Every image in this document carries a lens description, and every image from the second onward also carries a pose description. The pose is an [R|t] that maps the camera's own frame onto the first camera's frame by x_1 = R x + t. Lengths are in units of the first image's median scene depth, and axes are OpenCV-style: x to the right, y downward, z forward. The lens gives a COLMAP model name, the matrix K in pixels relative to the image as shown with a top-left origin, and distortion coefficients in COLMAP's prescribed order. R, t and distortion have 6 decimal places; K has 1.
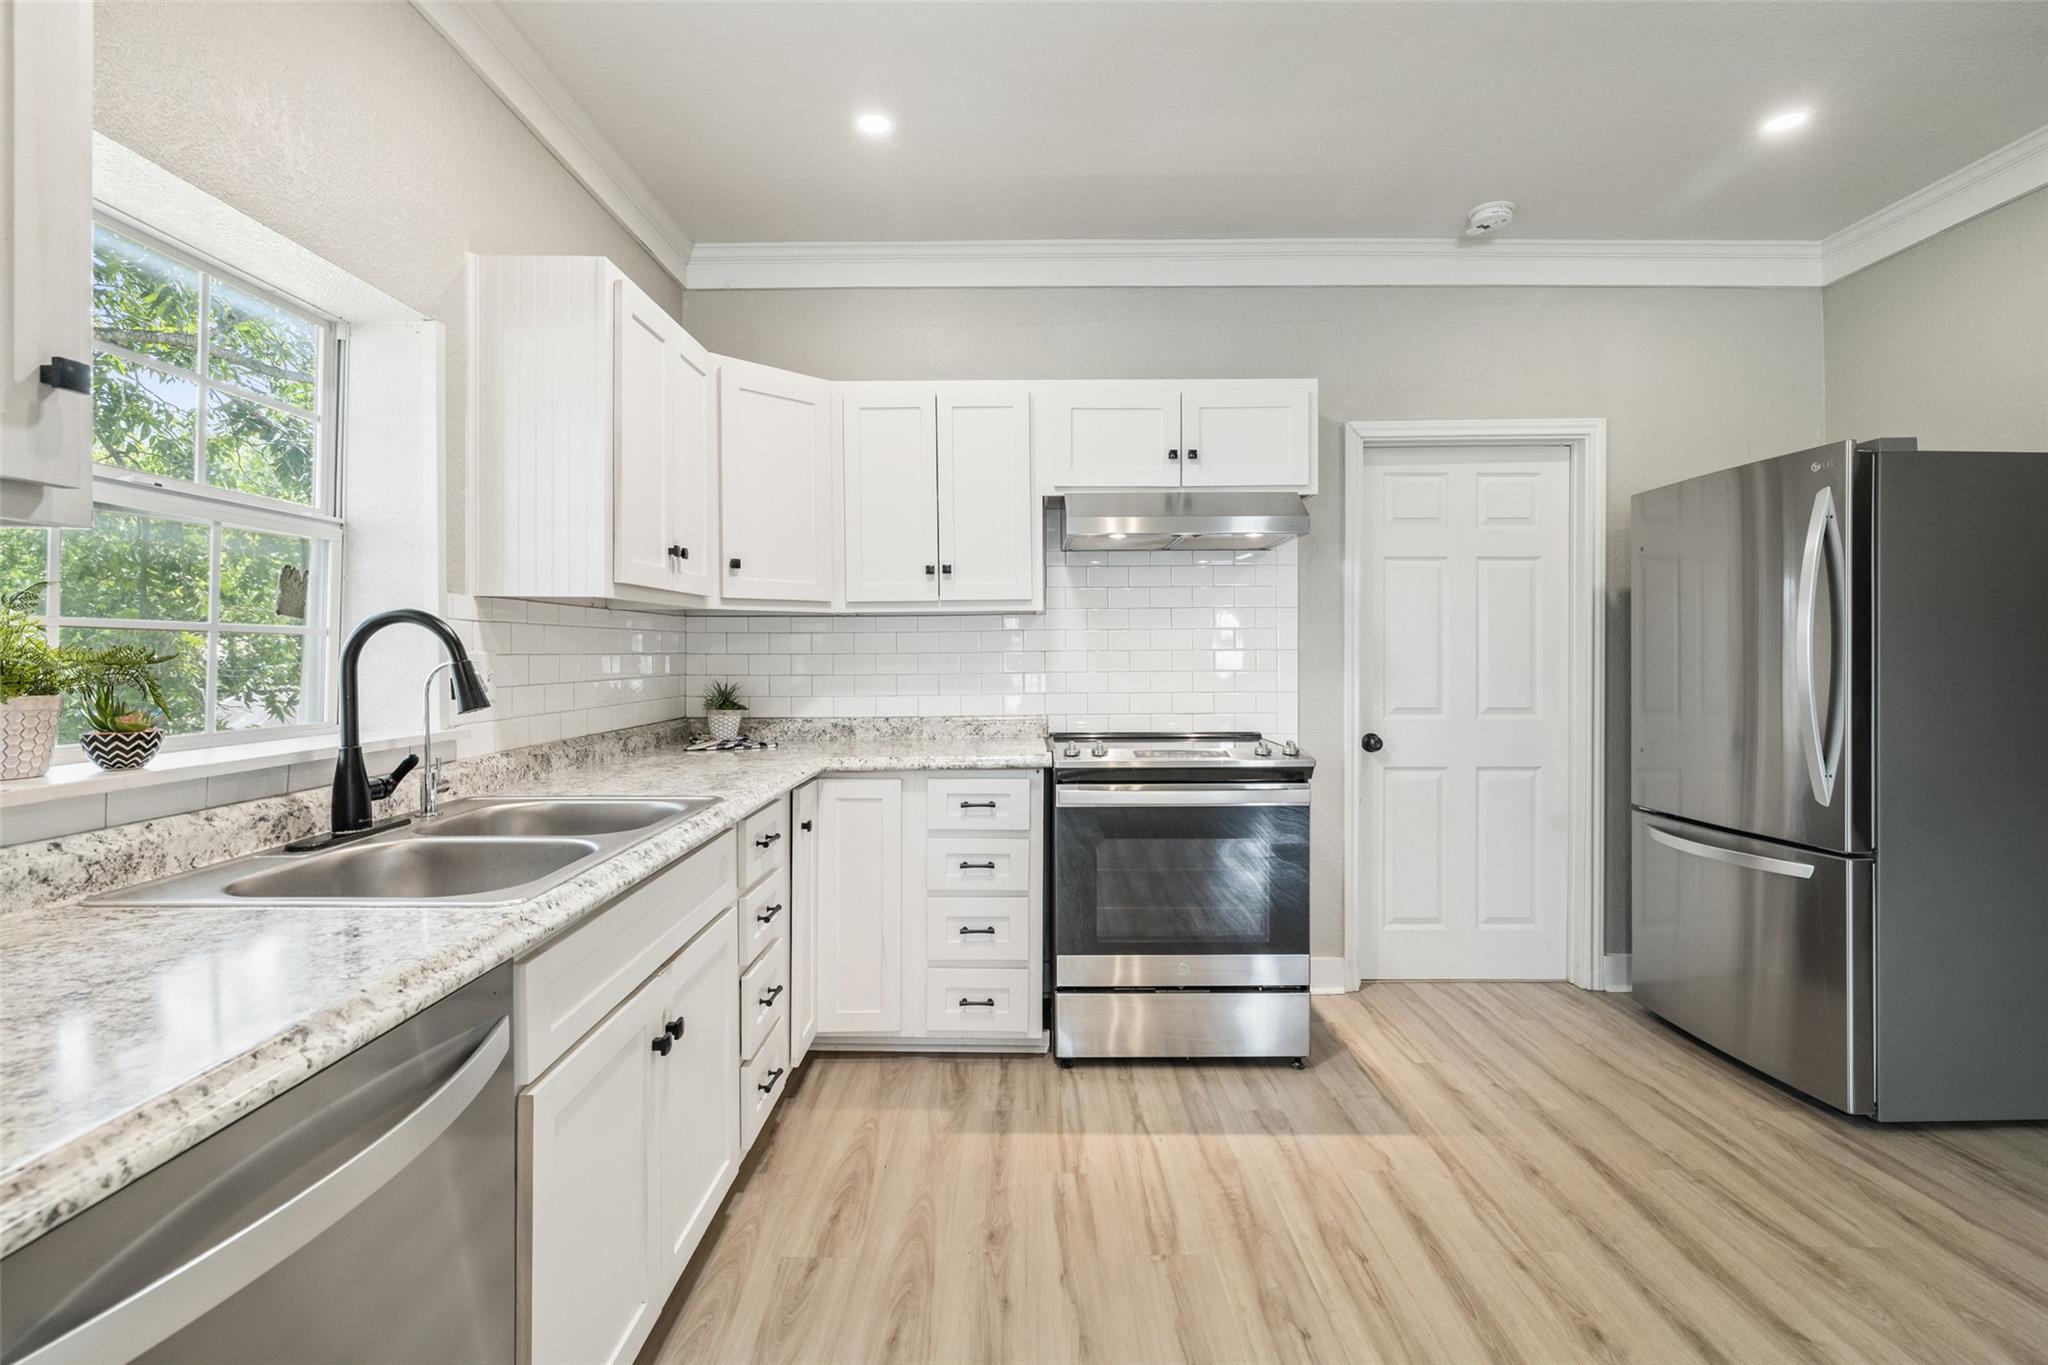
lens RADIAL K [[936.0, 0, 1032.6], [0, 936.0, 667.5], [0, 0, 1]] dist [-0.005273, 0.001546]
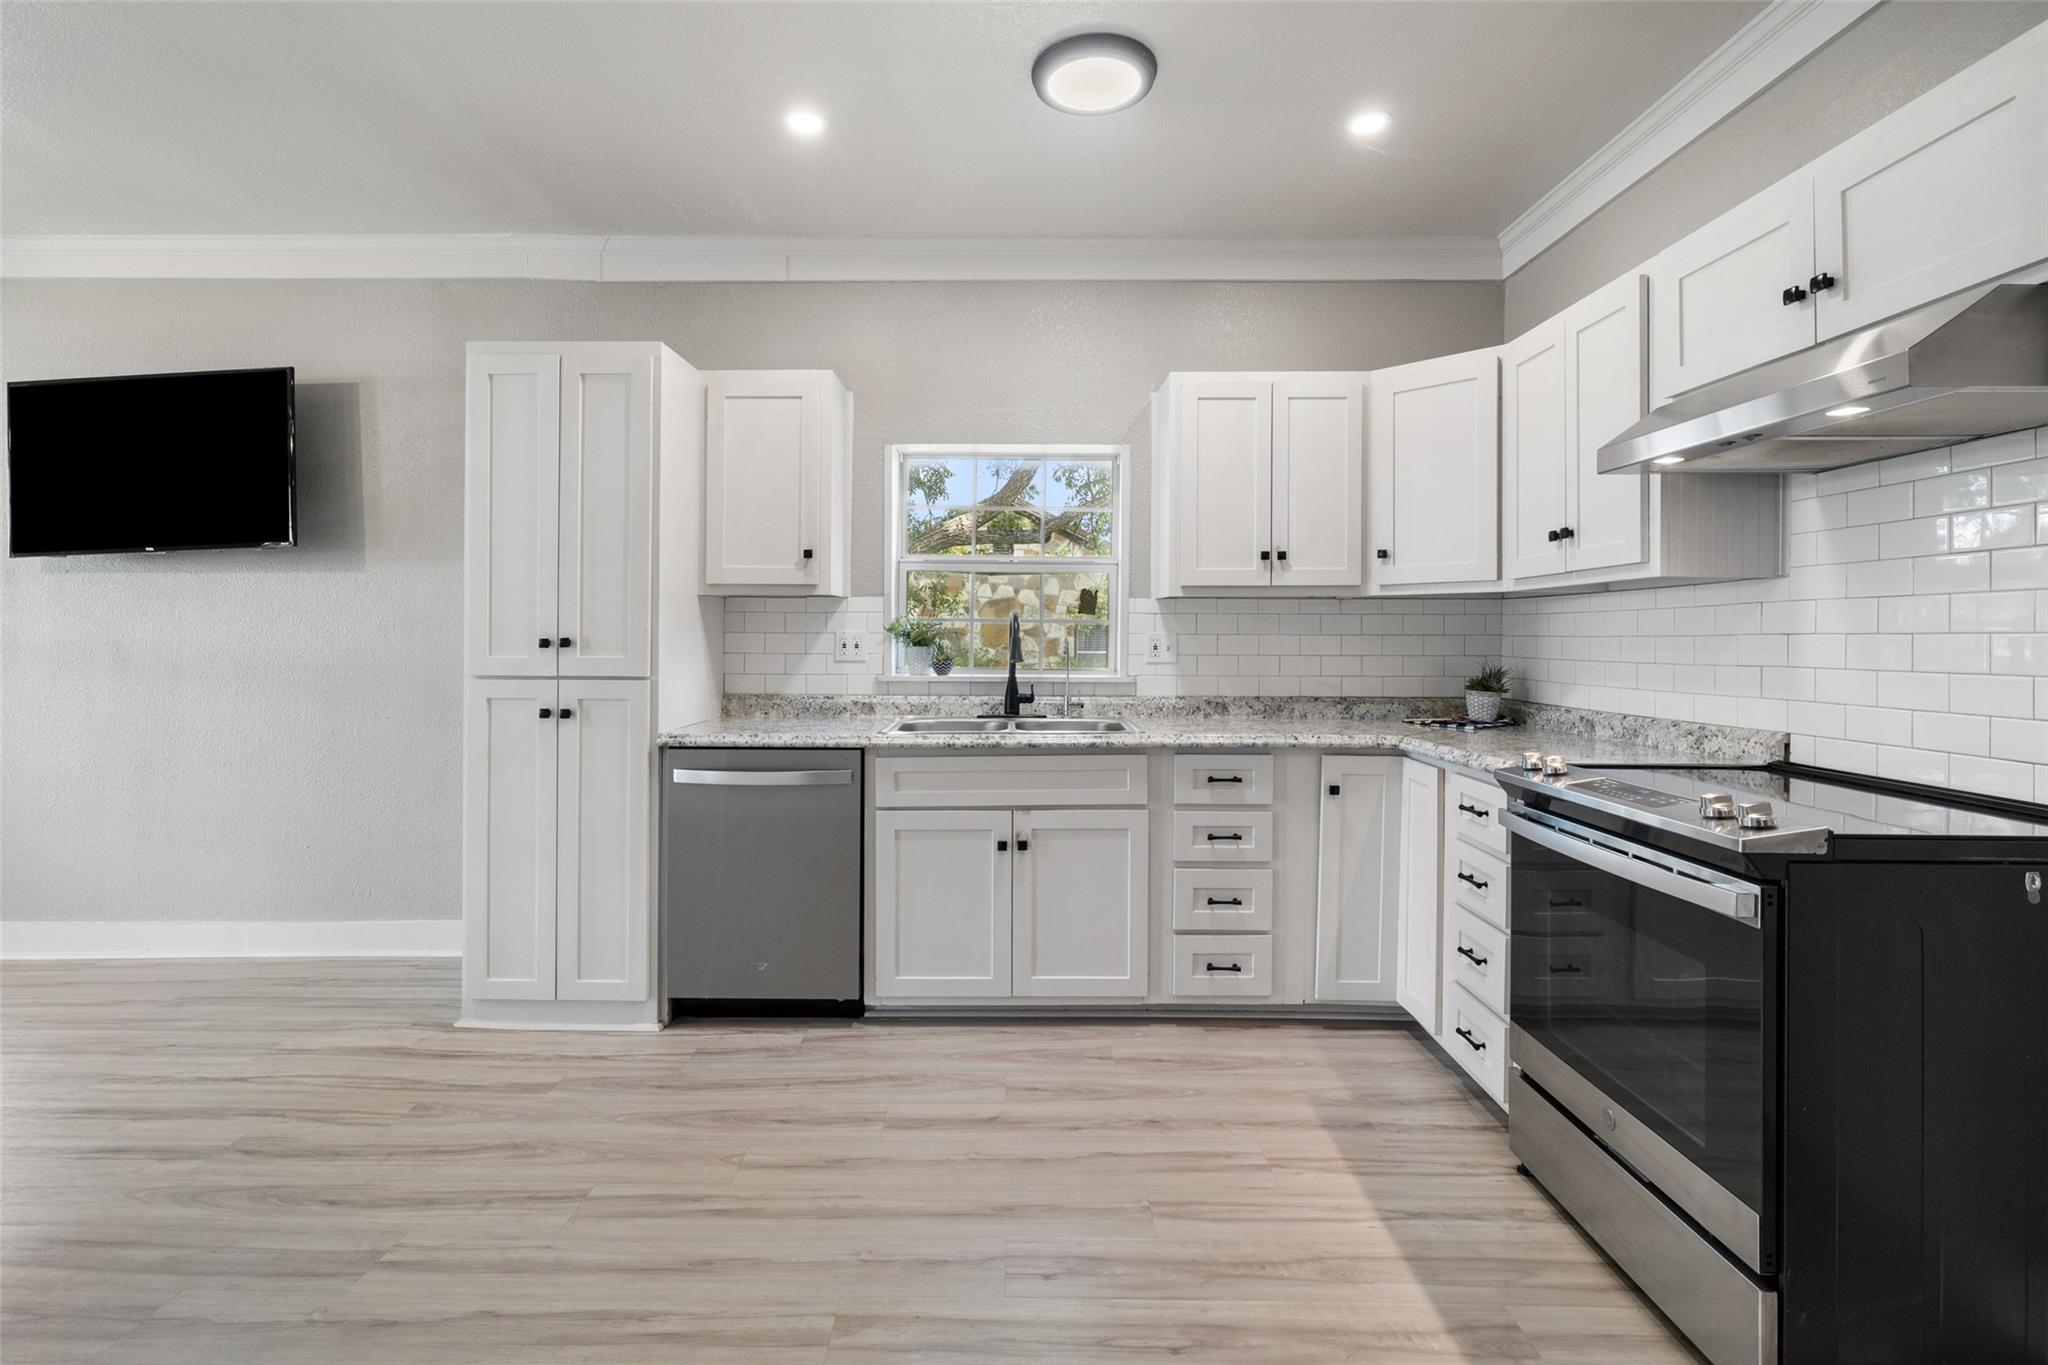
lens RADIAL K [[936.0, 0, 1004.8], [0, 936.0, 650.4], [0, 0, 1]] dist [-0.005273, 0.001546]
pose [[-0.013030, 0.019114, -0.999732, 0.806266], [-0.019947, 0.999613, 0.019371, -0.009415], [0.999716, 0.020194, -0.012644, 0.572353]]
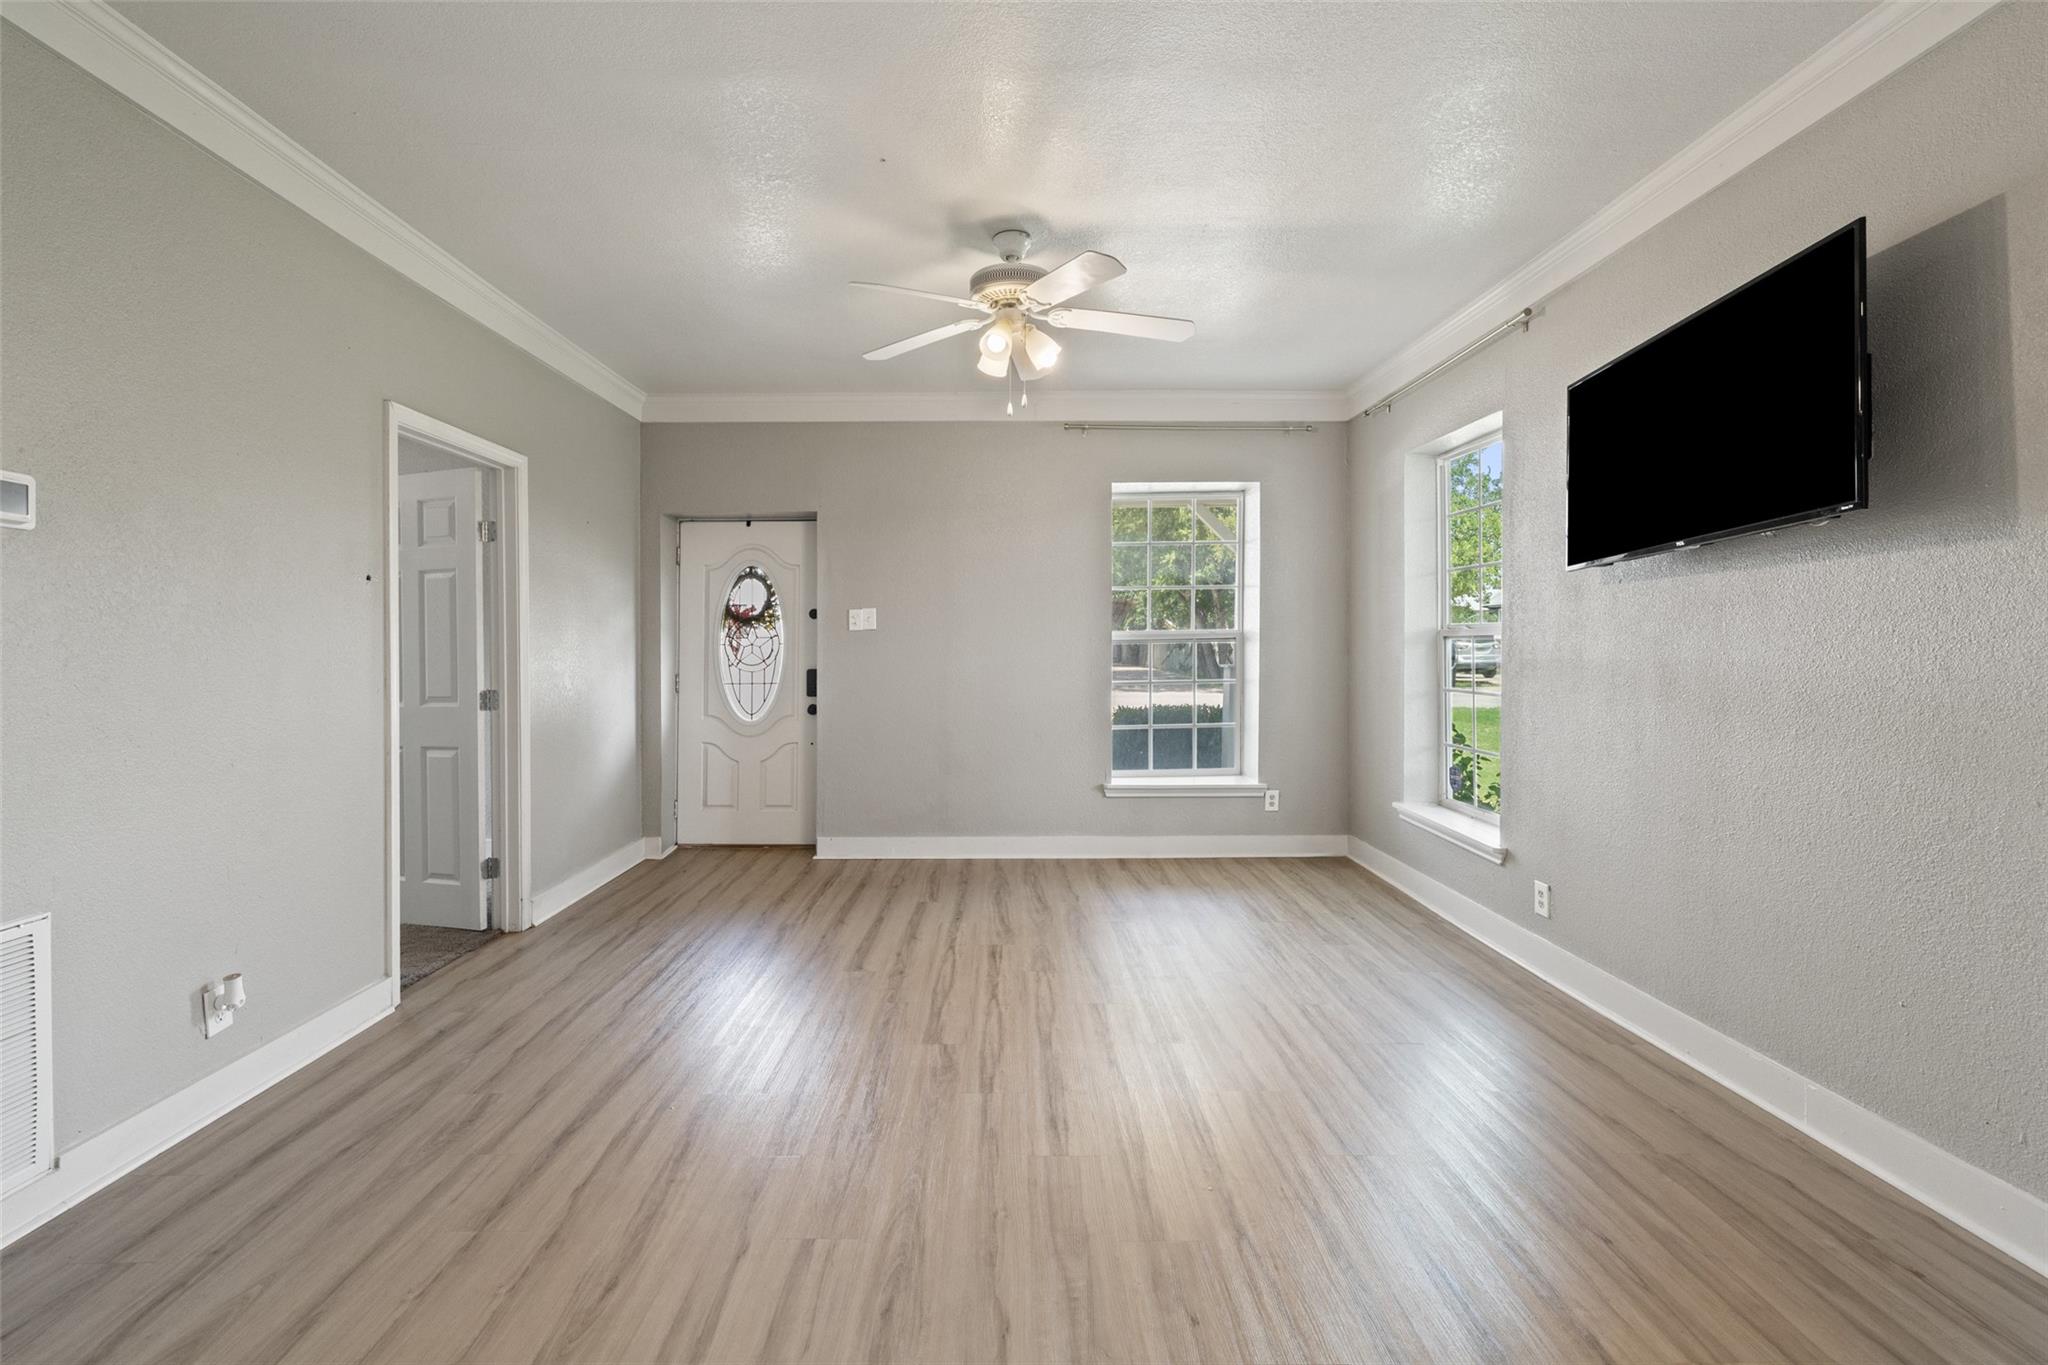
lens RADIAL K [[866.7, 0, 991.3], [0, 866.7, 631.7], [0, 0, 1]] dist [-0.003554, 0.002293]
pose [[-0.999731, 0.011460, 0.020181, 0.276871], [0.011399, 0.999930, -0.003127, -0.009592], [-0.020216, -0.002897, -0.999791, 0.339711]]
